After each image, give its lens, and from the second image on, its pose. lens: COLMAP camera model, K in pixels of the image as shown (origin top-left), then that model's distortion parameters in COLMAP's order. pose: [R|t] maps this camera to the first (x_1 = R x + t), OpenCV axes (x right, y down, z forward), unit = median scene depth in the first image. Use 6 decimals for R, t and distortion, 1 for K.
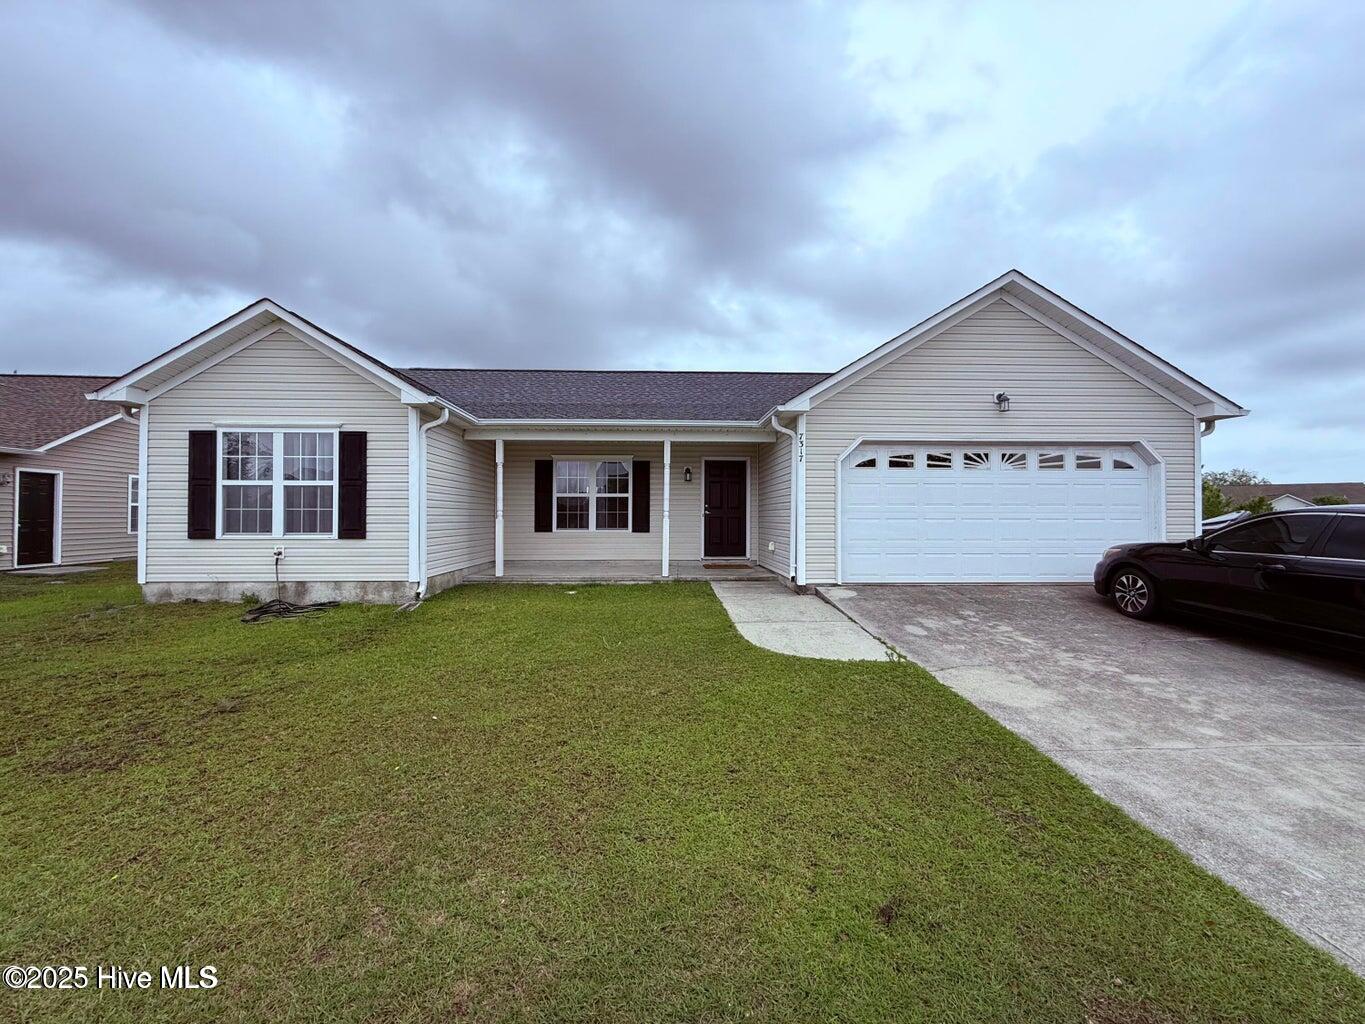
lens RADIAL K [[500.2, 0, 682.5], [0, 500.2, 512.0], [0, 0, 1]] dist [-0.010555, 0.000083]
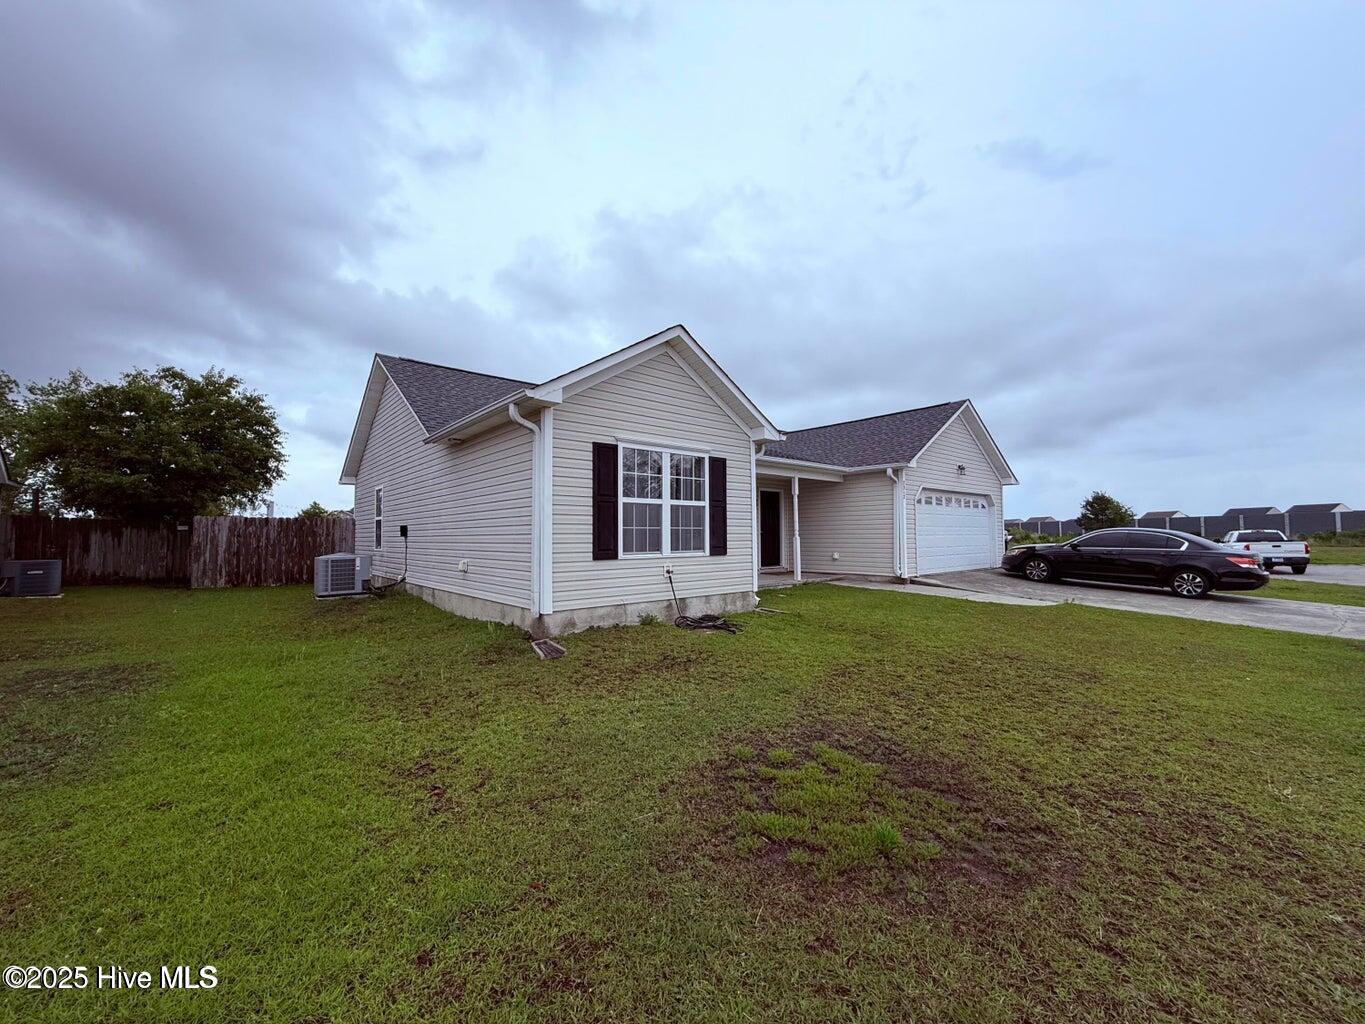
lens RADIAL K [[544.0, 0, 677.9], [0, 544.0, 510.0], [0, 0, 1]] dist [0.001648, 0.000245]
pose [[0.785827, 0.024899, 0.617945, -1.483793], [0.001641, 0.999102, -0.042343, 0.004751], [-0.618444, 0.034288, 0.785080, 0.112951]]
